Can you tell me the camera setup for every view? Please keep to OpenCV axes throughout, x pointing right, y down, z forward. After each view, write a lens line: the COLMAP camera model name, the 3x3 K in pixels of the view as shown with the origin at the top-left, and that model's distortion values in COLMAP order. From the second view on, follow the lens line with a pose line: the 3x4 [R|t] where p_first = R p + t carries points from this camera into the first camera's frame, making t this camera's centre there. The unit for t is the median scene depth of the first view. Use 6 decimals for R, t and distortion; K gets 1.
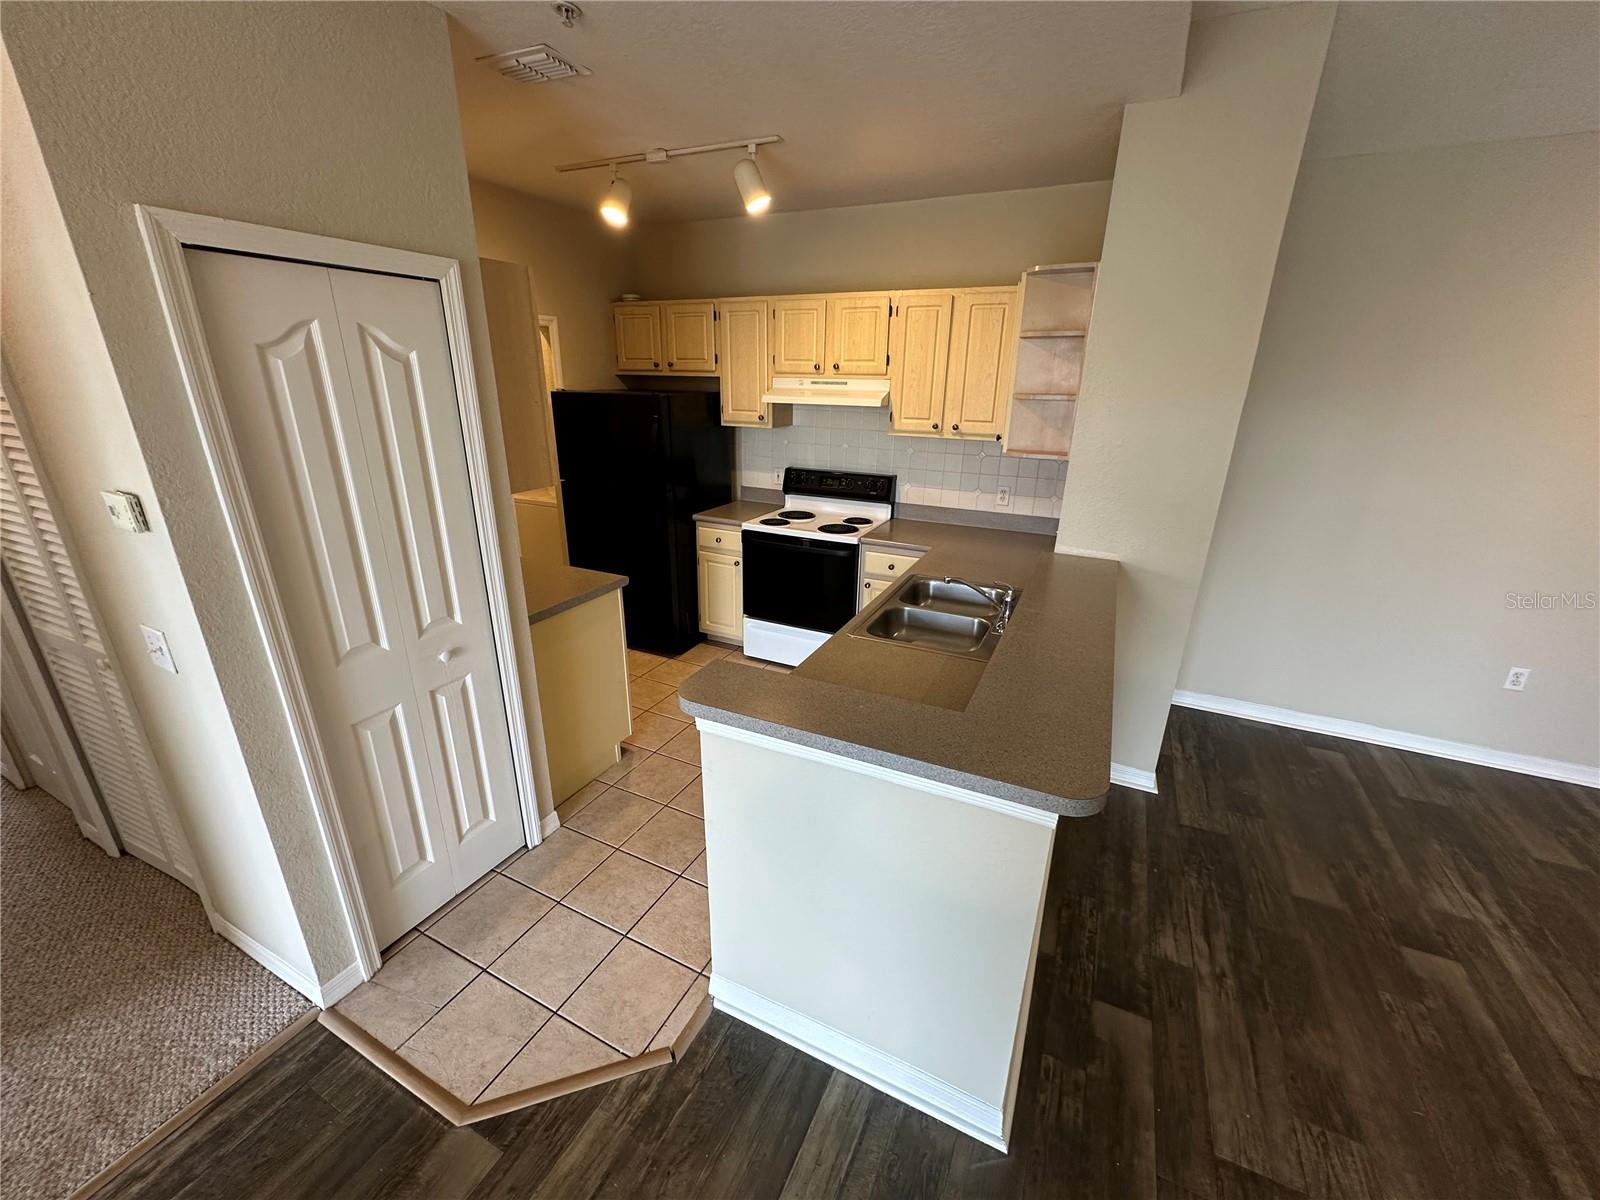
lens RADIAL K [[633.1, 0, 798.1], [0, 633.1, 598.6], [0, 0, 1]] dist [-0.003285, 0.000650]
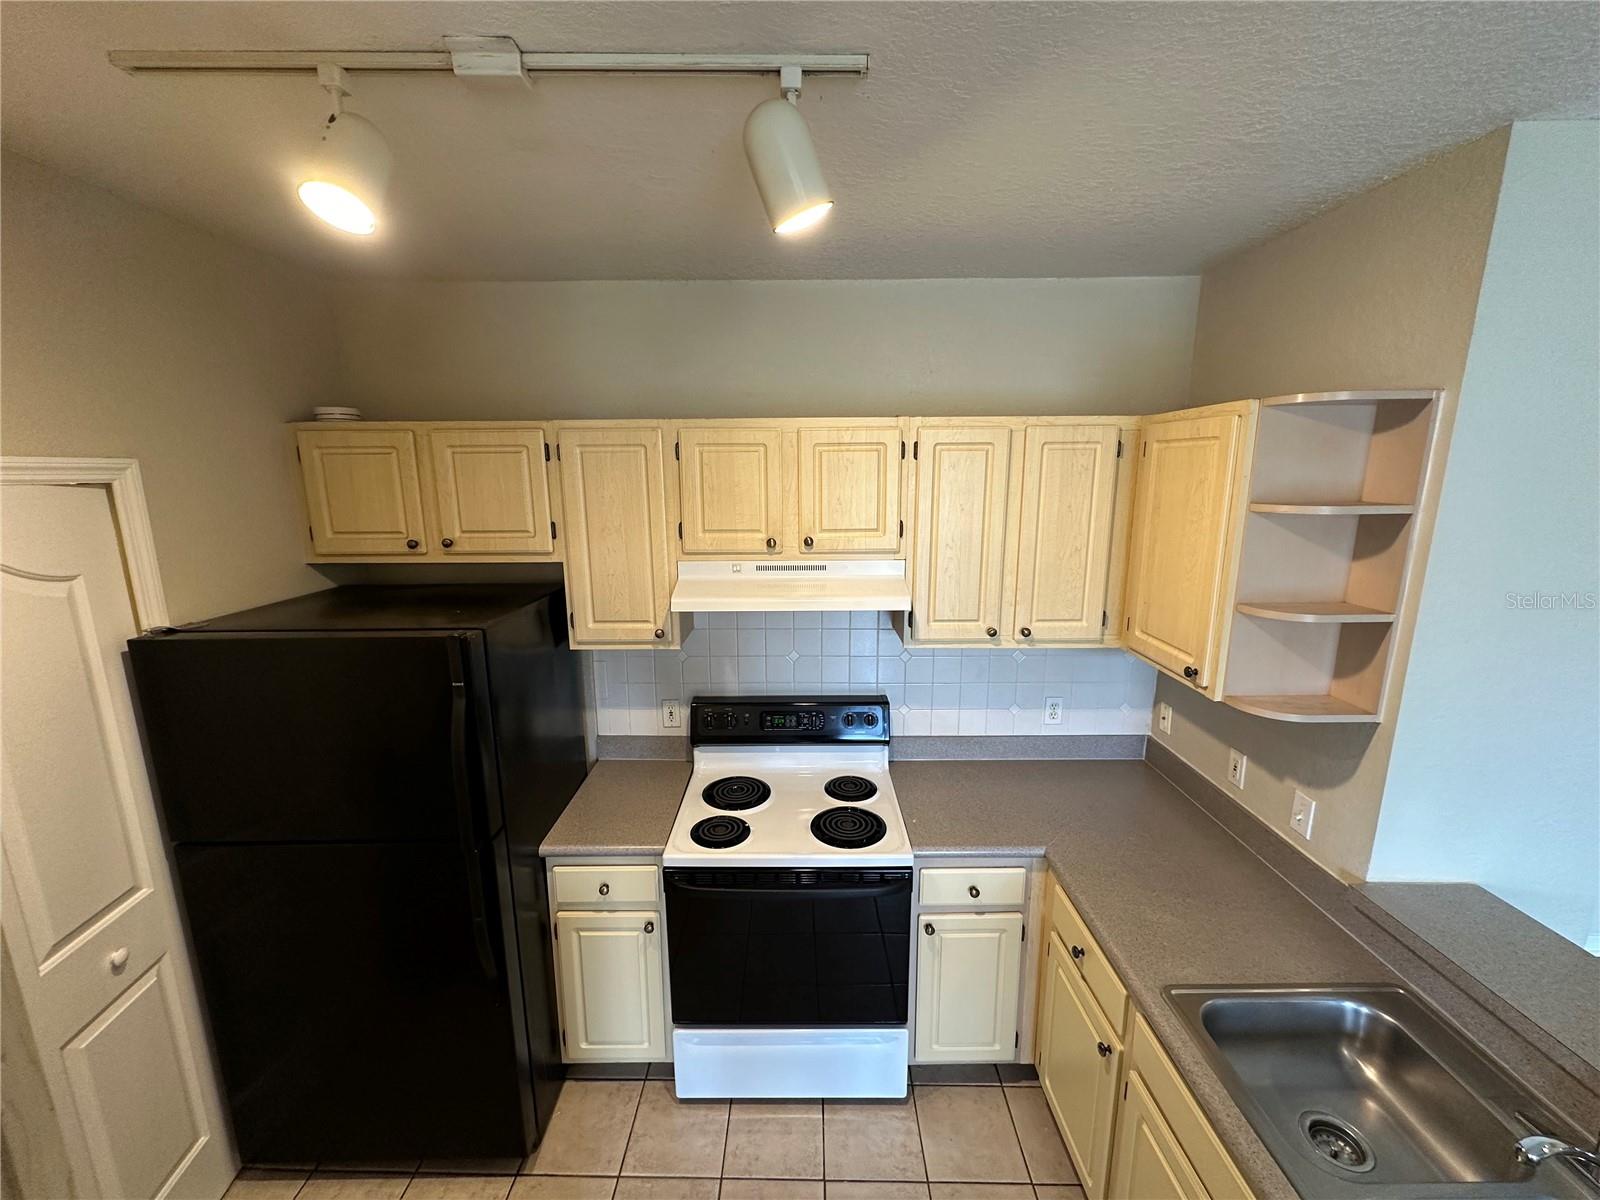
lens RADIAL K [[633.1, 0, 798.9], [0, 633.1, 598.7], [0, 0, 1]] dist [-0.003285, 0.000650]
pose [[0.899162, -0.104594, 0.424932, -0.229905], [0.165292, 0.980261, -0.108475, -0.308667], [-0.405199, 0.167775, 0.898702, 0.607516]]
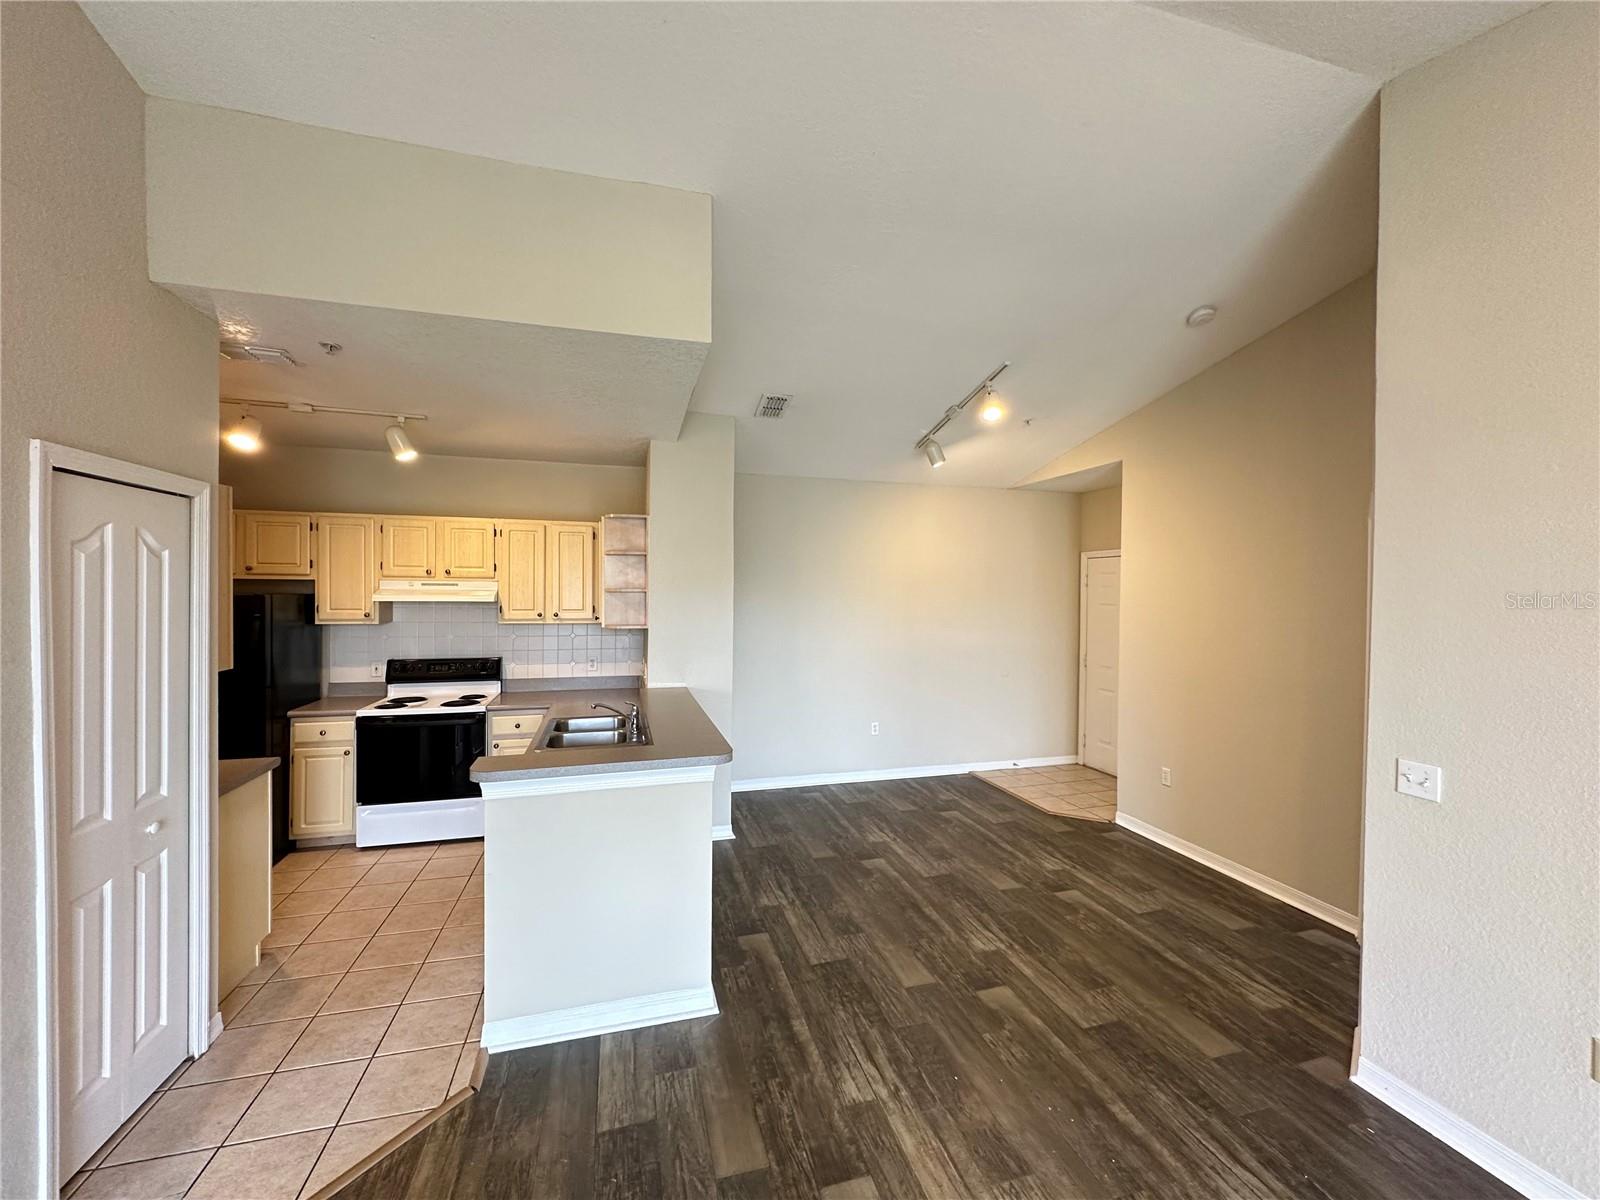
lens RADIAL K [[633.1, 0, 797.4], [0, 633.1, 598.7], [0, 0, 1]] dist [-0.003285, 0.000650]
pose [[0.743341, -0.014965, 0.668746, -0.306955], [0.225545, 0.946811, -0.229517, 0.139292], [-0.629741, 0.321441, 0.707178, -0.328927]]
